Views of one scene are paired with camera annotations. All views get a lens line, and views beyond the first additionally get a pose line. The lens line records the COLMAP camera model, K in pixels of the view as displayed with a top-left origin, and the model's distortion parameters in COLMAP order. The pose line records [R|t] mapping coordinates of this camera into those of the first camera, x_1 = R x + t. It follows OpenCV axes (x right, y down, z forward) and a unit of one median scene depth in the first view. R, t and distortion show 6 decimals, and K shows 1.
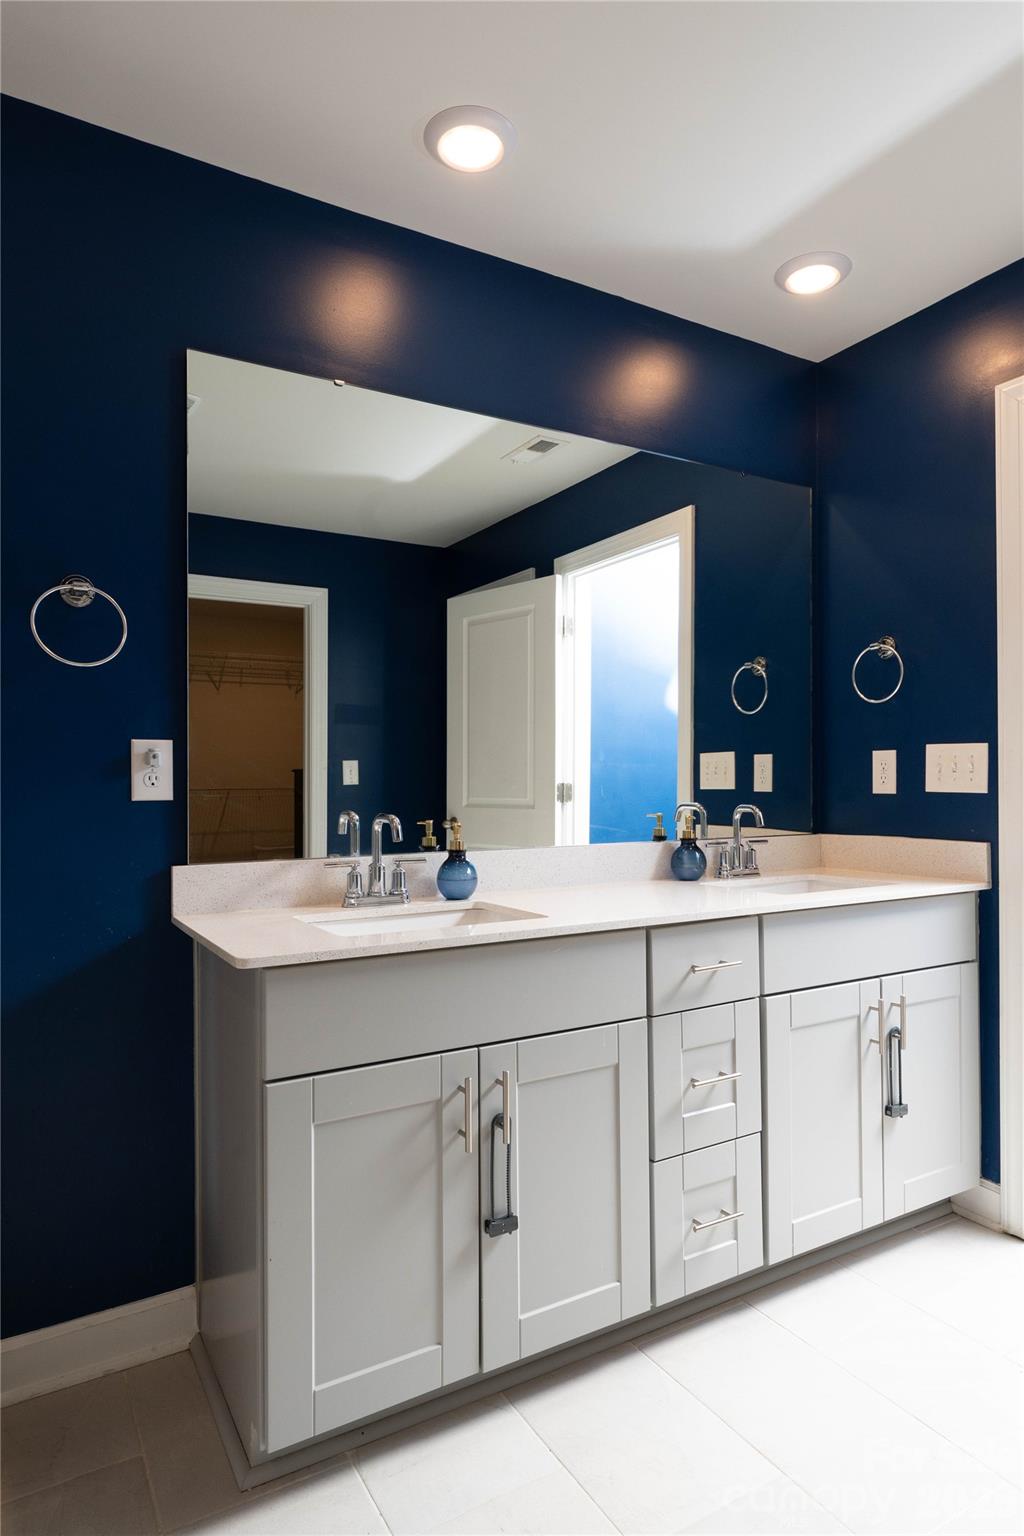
lens RADIAL K [[901.0, 0, 546.7], [0, 901.0, 773.5], [0, 0, 1]] dist [0.000660, 0.000617]
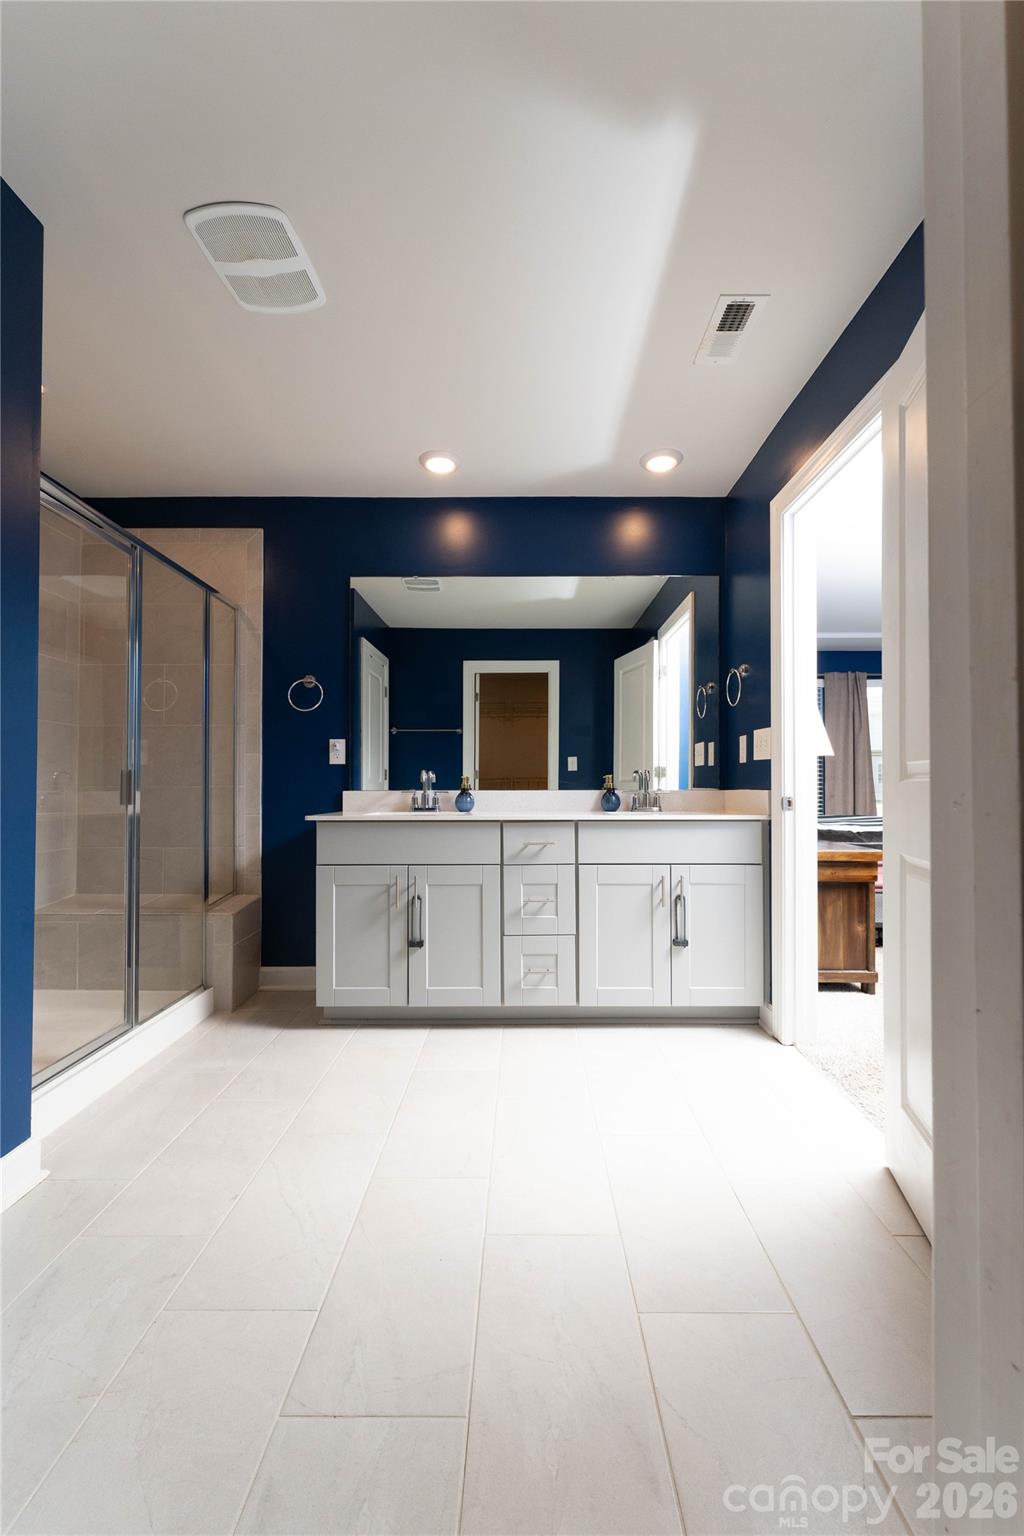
lens RADIAL K [[608.6, 0, 535.9], [0, 608.6, 772.3], [0, 0, 1]] dist [0.000280, -0.000113]
pose [[0.866050, -0.006950, -0.499909, 0.795680], [0.003342, 0.999962, -0.008113, 0.062945], [0.499946, 0.005355, 0.866040, -0.153013]]
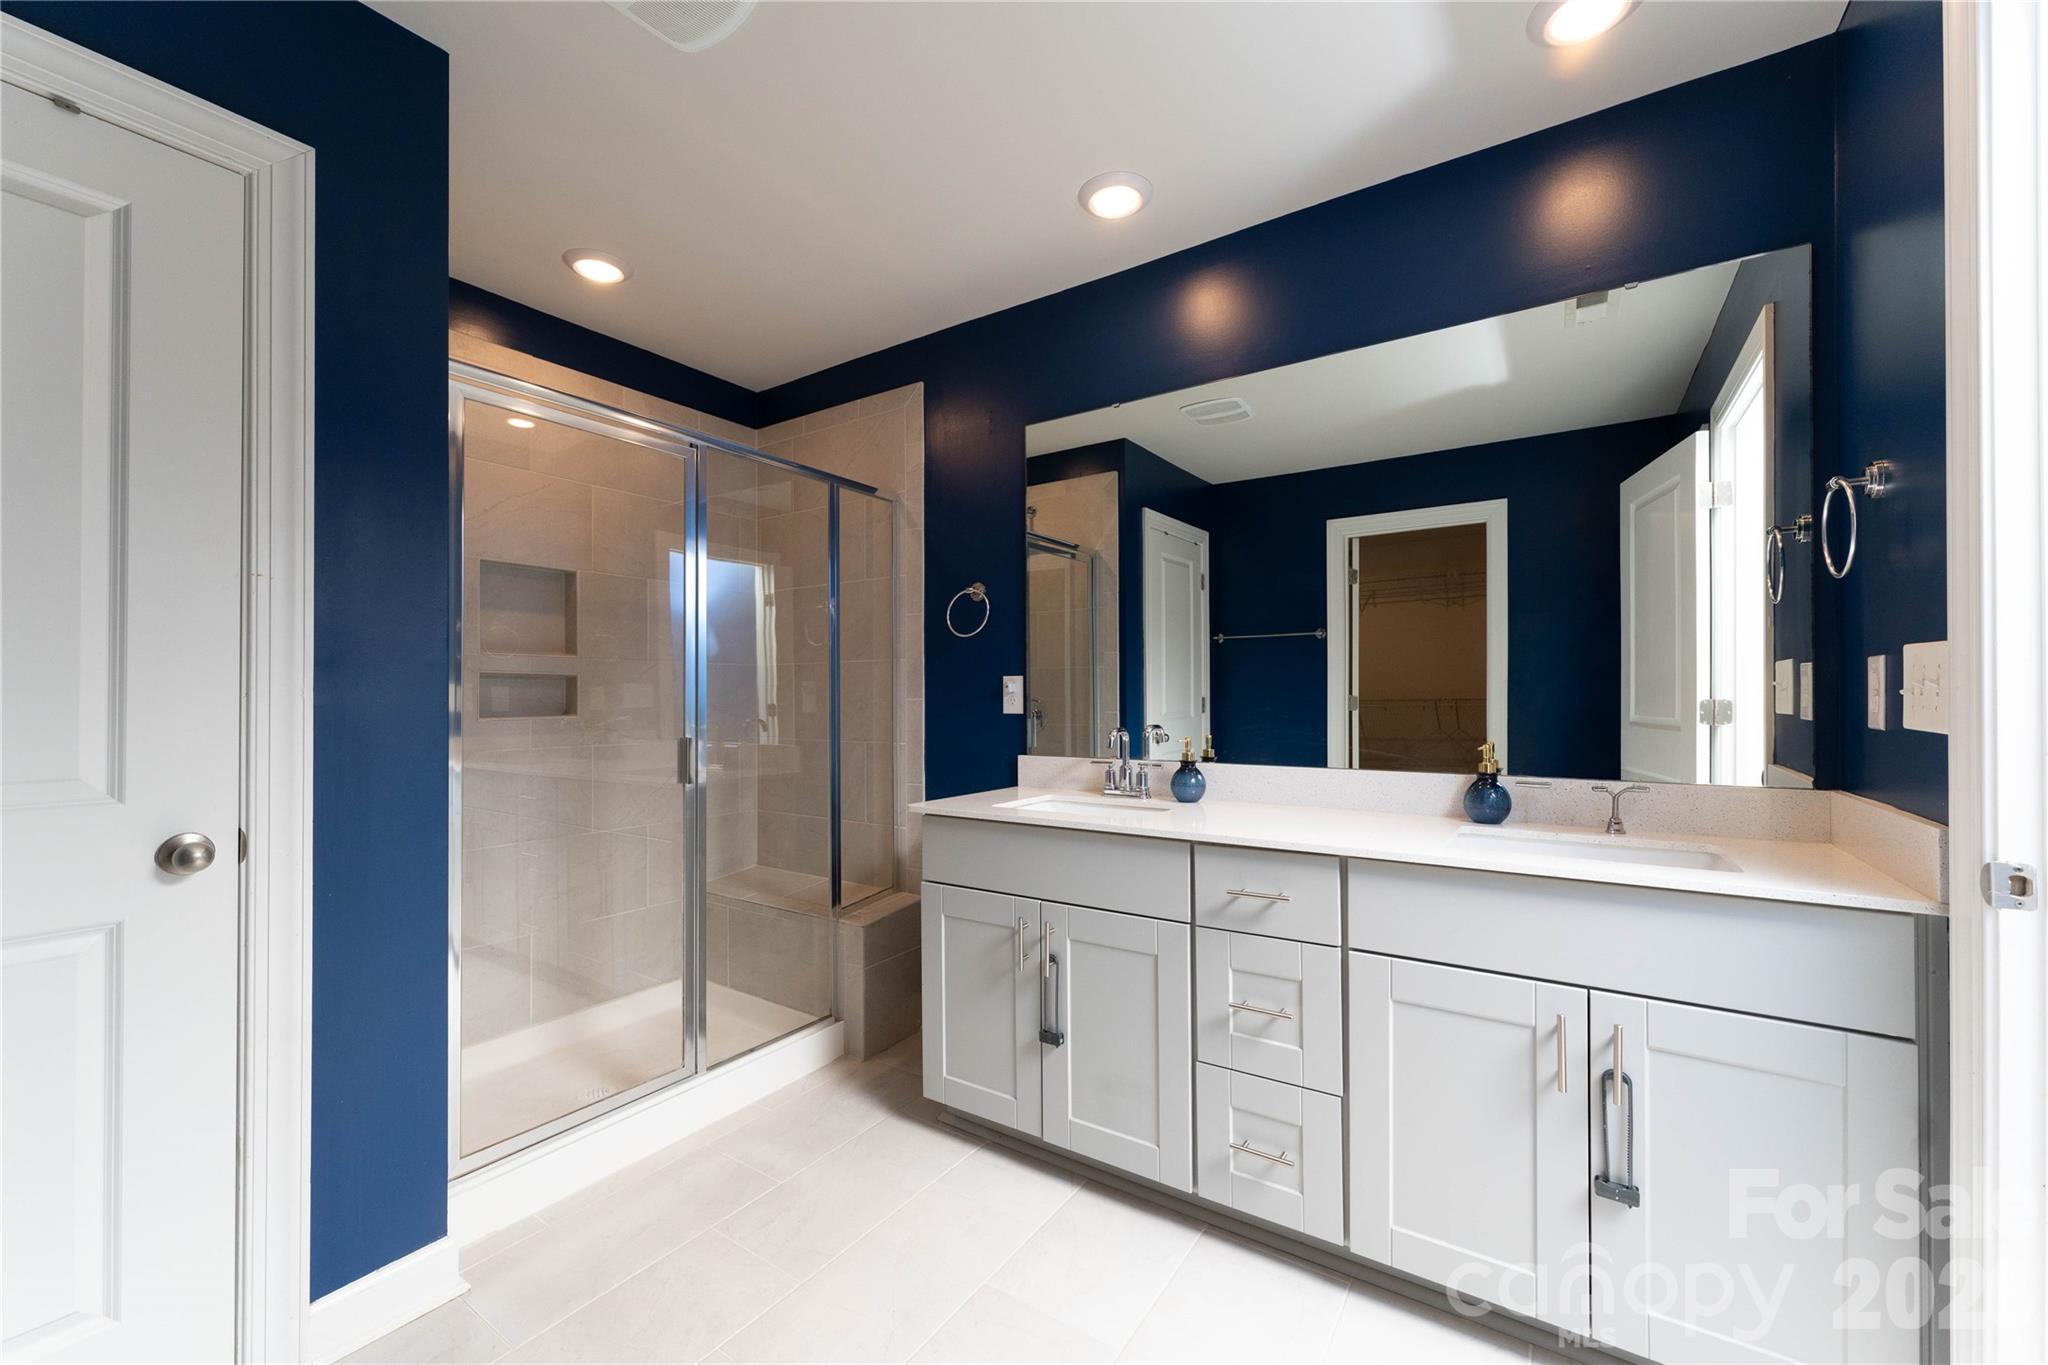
lens RADIAL K [[806.7, 0, 1018.9], [0, 806.7, 687.5], [0, 0, 1]] dist [0.001485, -0.005285]
pose [[0.424624, -0.005326, -0.905354, 0.816276], [0.012608, 0.999921, 0.000031, -0.015531], [0.905282, -0.011428, 0.424657, 0.365261]]
